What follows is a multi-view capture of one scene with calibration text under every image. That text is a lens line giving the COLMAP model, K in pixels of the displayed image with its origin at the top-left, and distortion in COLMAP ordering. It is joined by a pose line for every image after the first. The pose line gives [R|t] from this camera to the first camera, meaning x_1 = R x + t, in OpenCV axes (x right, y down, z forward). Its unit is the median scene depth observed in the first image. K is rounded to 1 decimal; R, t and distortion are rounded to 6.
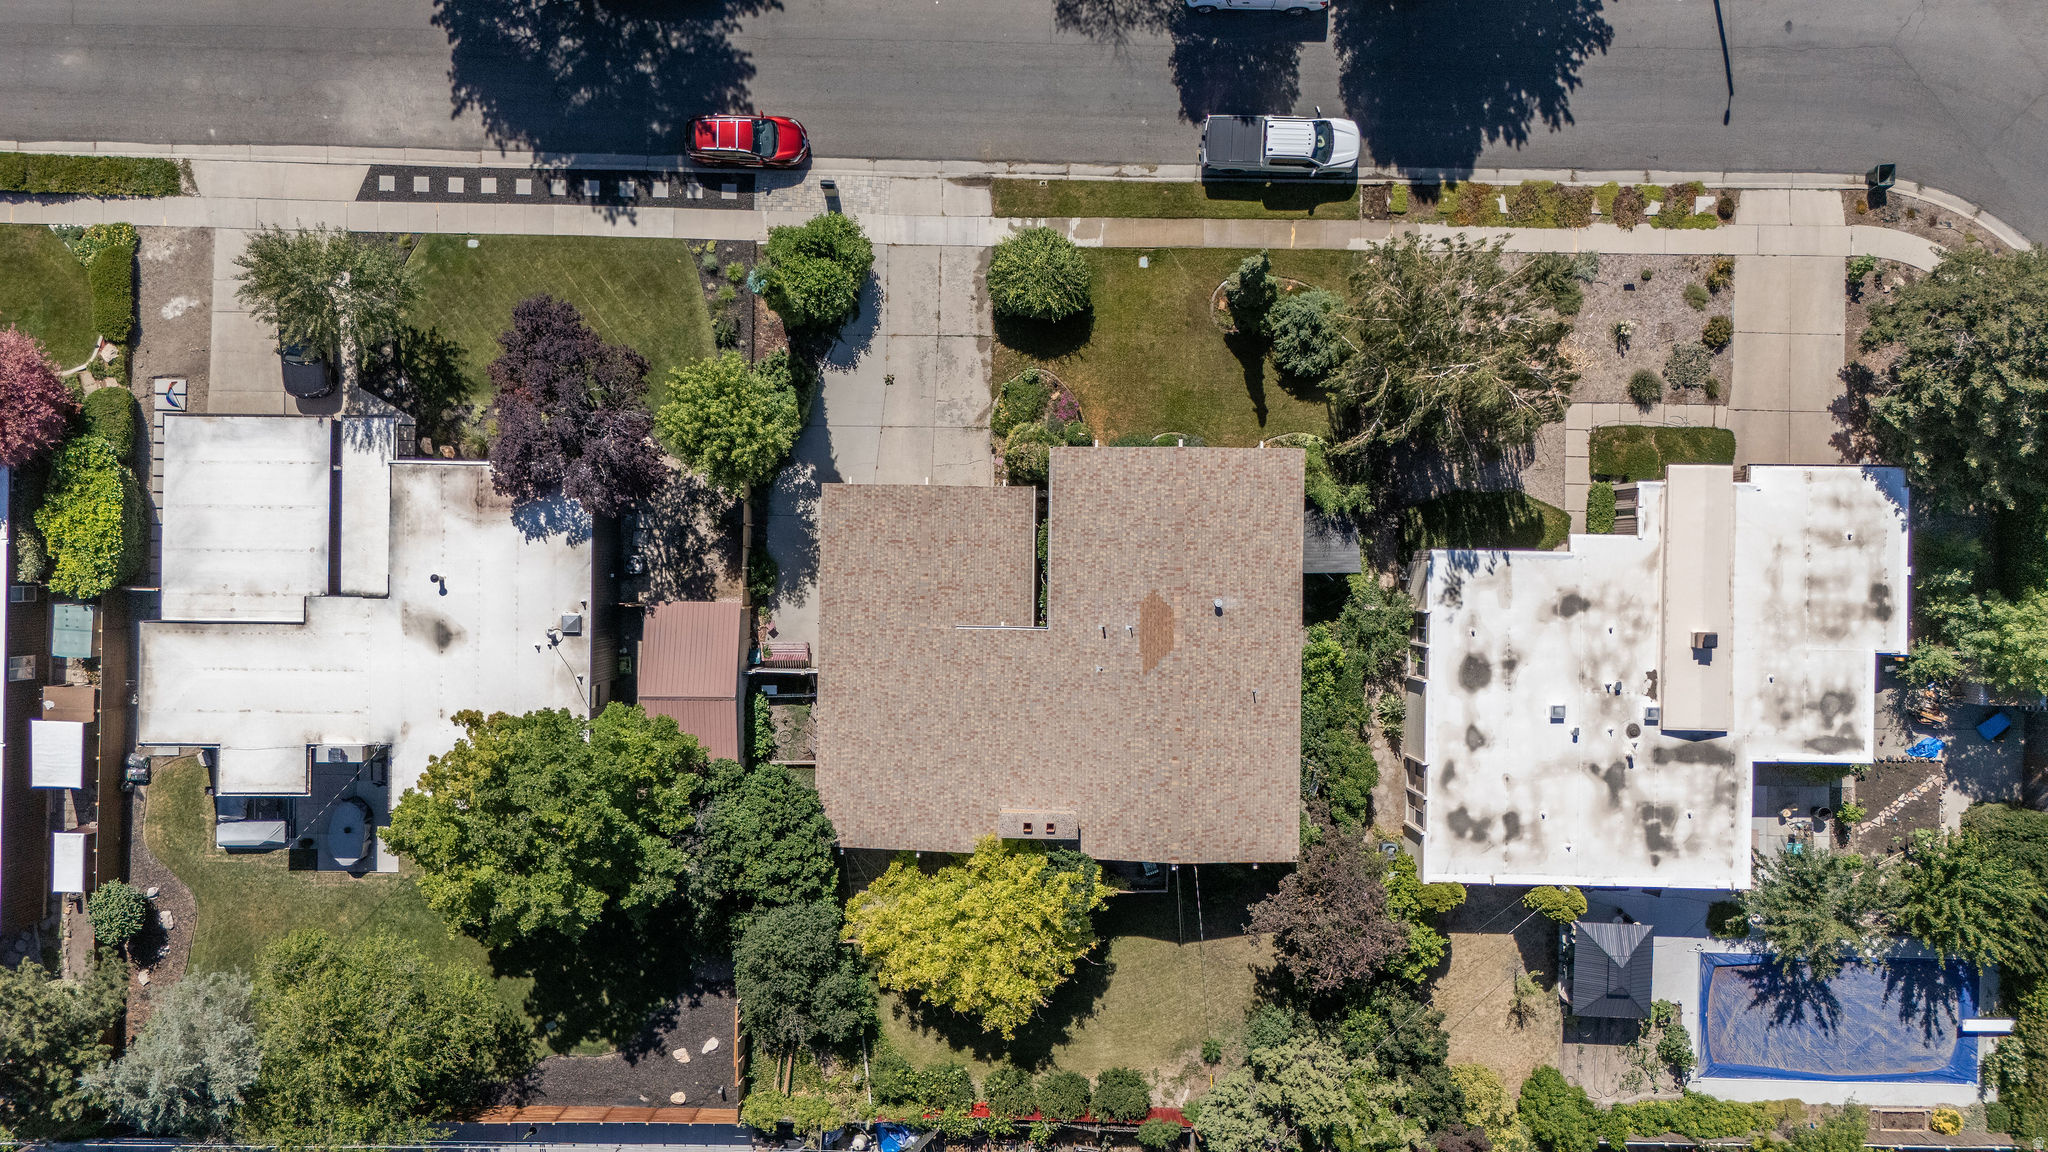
lens RADIAL K [[1498.8, 0, 1024.0], [0, 1498.8, 576.0], [0, 0, 1]] dist [0.096207, -0.115490]
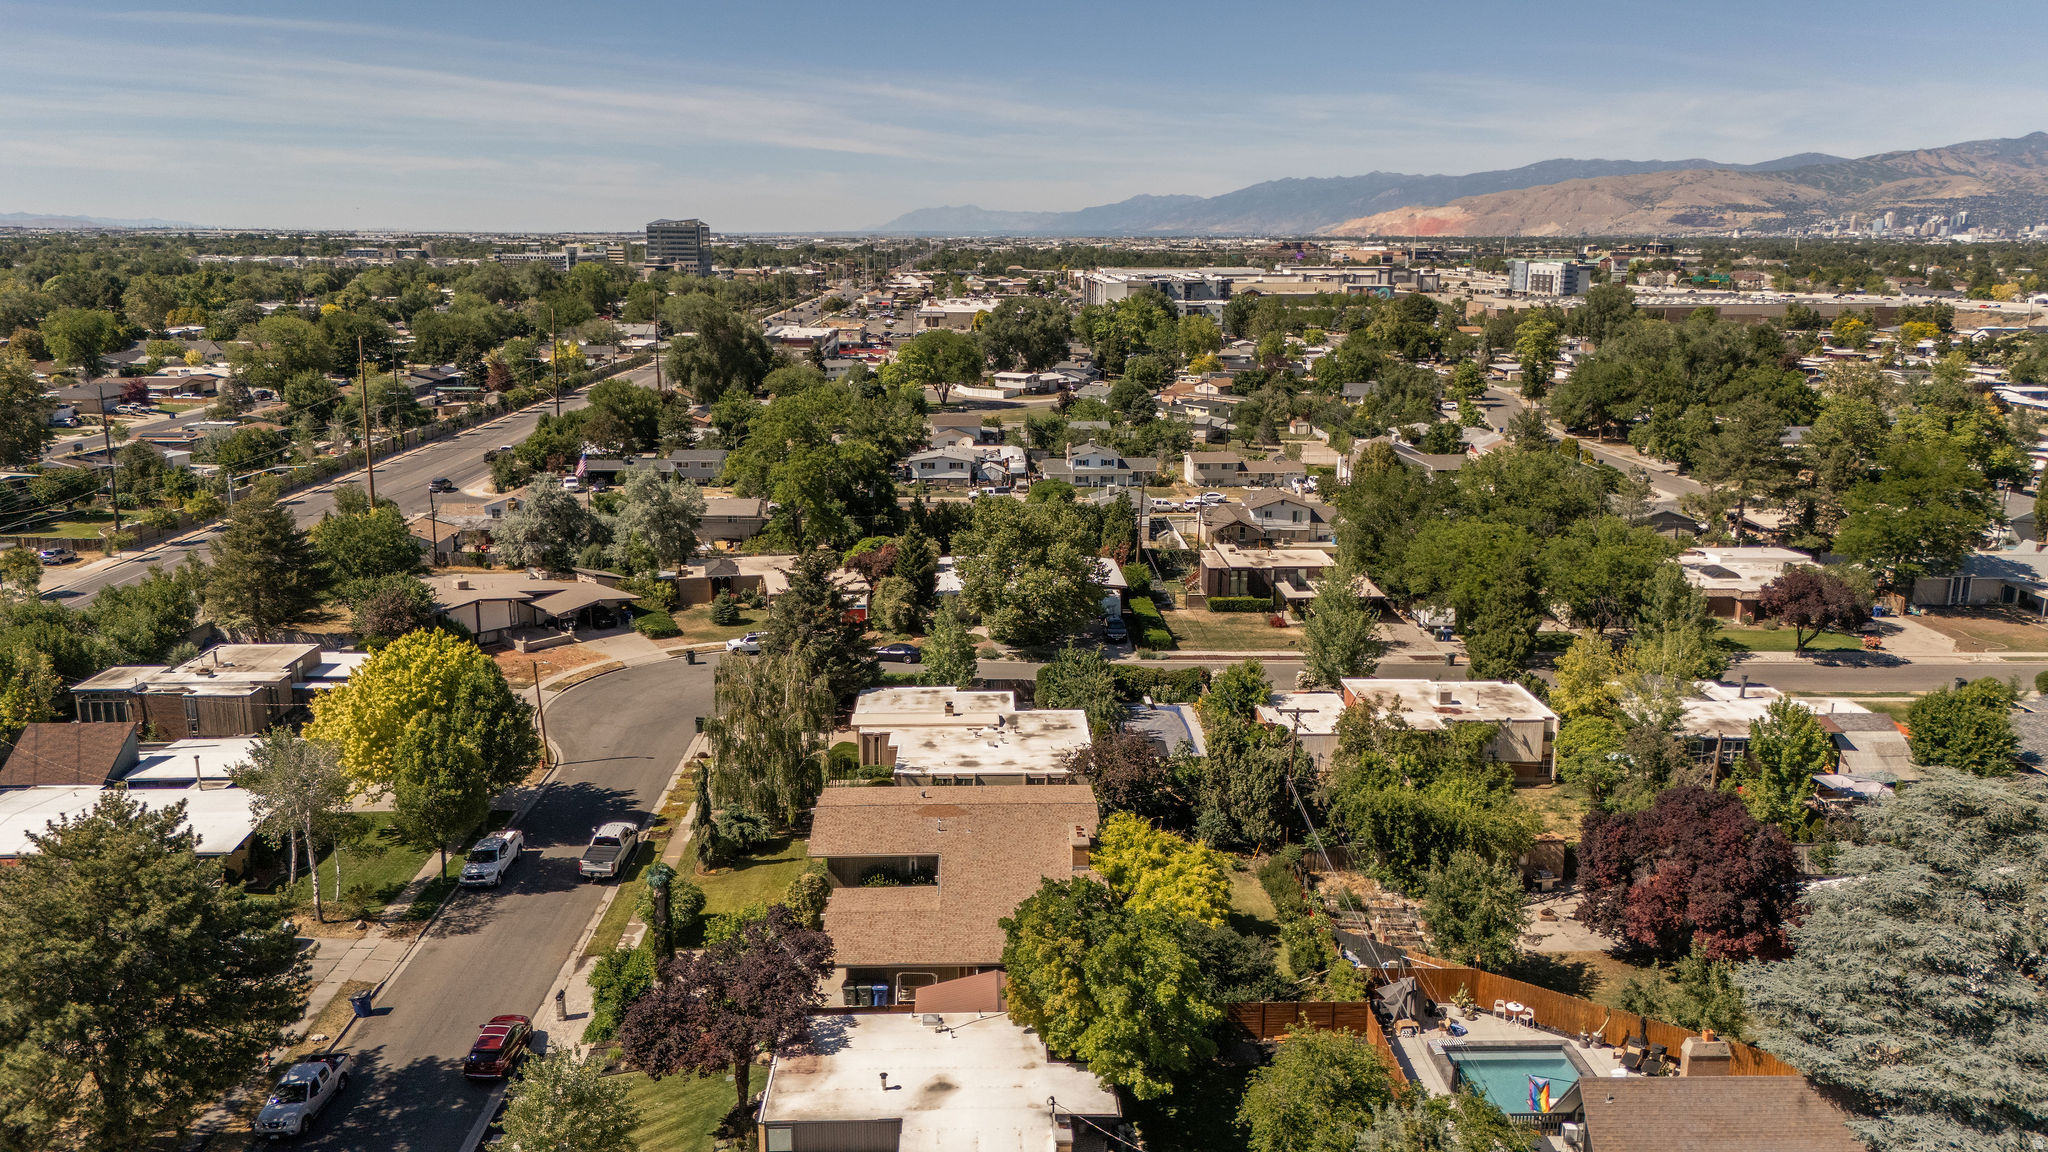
lens RADIAL K [[1498.8, 0, 1024.0], [0, 1498.8, 576.0], [0, 0, 1]] dist [0.096207, -0.115490]
pose [[-0.046898, -0.227669, 0.972608, -1.253114], [0.998890, -0.014926, 0.044672, 0.053652], [0.004347, 0.973624, 0.228117, 0.425850]]
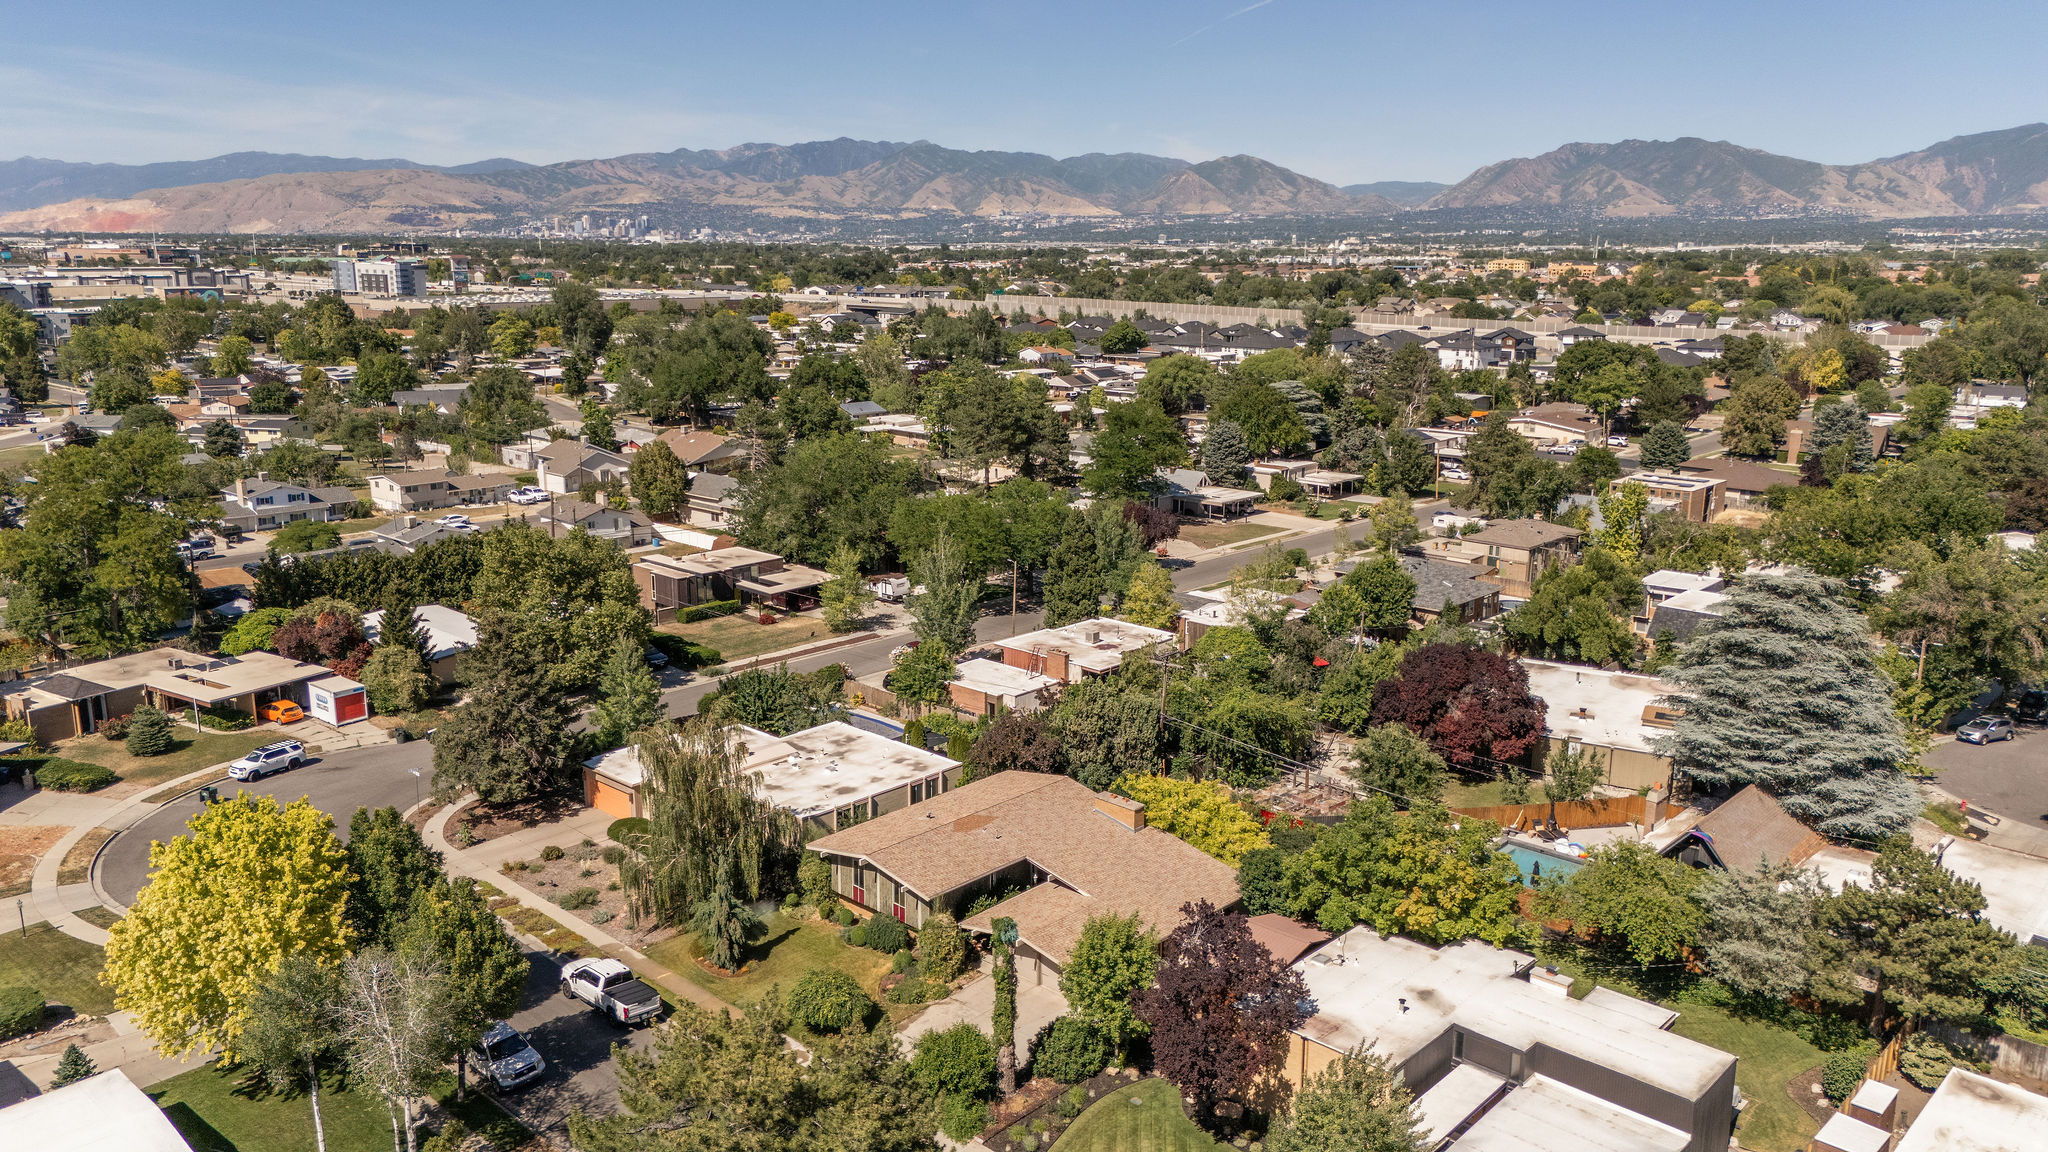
lens RADIAL K [[1498.8, 0, 1024.0], [0, 1498.8, 576.0], [0, 0, 1]] dist [0.096207, -0.115490]
pose [[-0.736773, -0.156537, 0.657771, -0.835460], [0.676139, -0.168628, 0.717217, -0.896415], [-0.001352, 0.973170, 0.230082, 0.420737]]
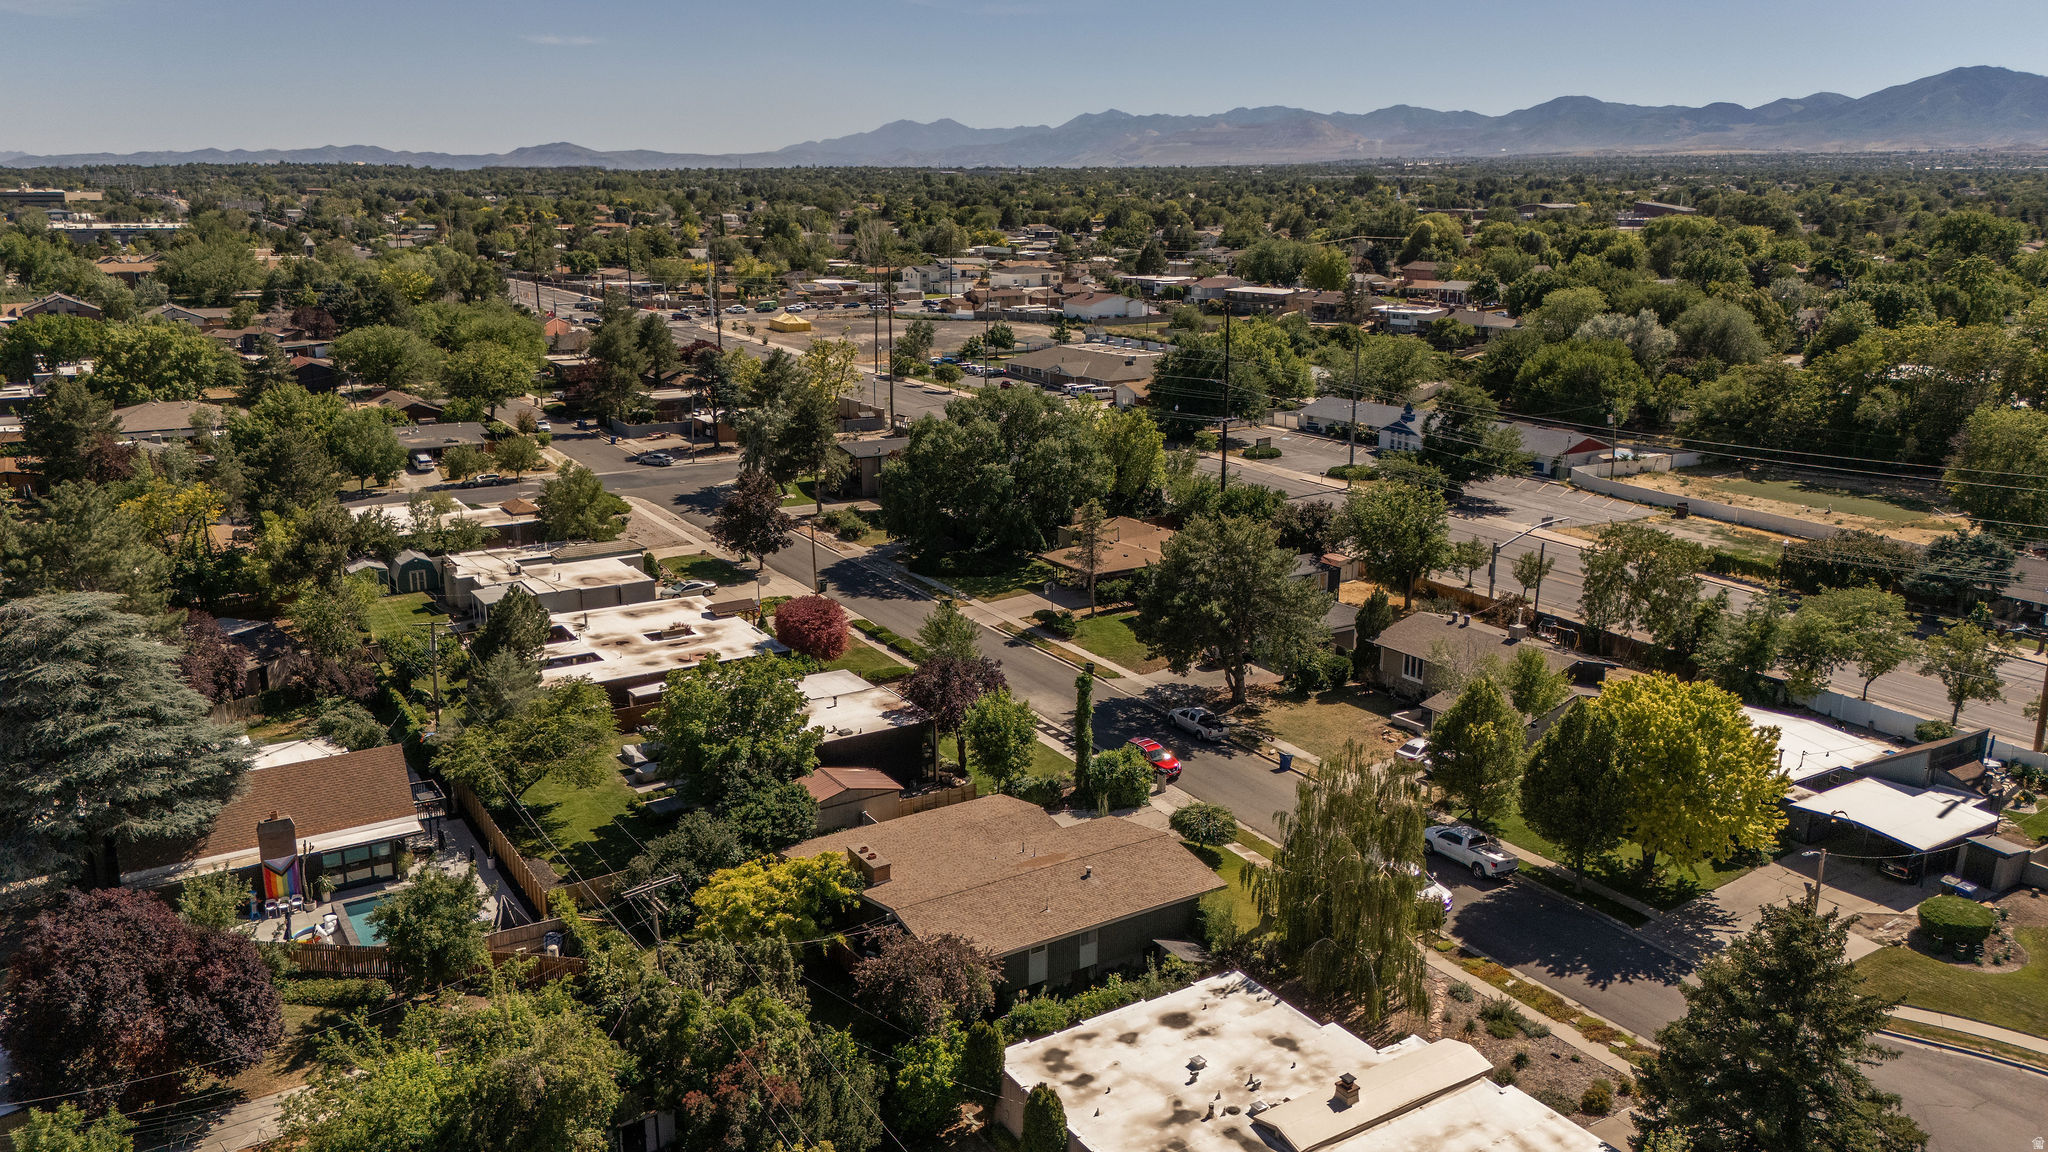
lens RADIAL K [[1498.8, 0, 1024.0], [0, 1498.8, 576.0], [0, 0, 1]] dist [0.096207, -0.115490]
pose [[0.547083, 0.203003, -0.812090, 1.047265], [-0.837054, 0.125273, -0.532586, 0.688426], [-0.006384, 0.971132, 0.238459, 0.436768]]
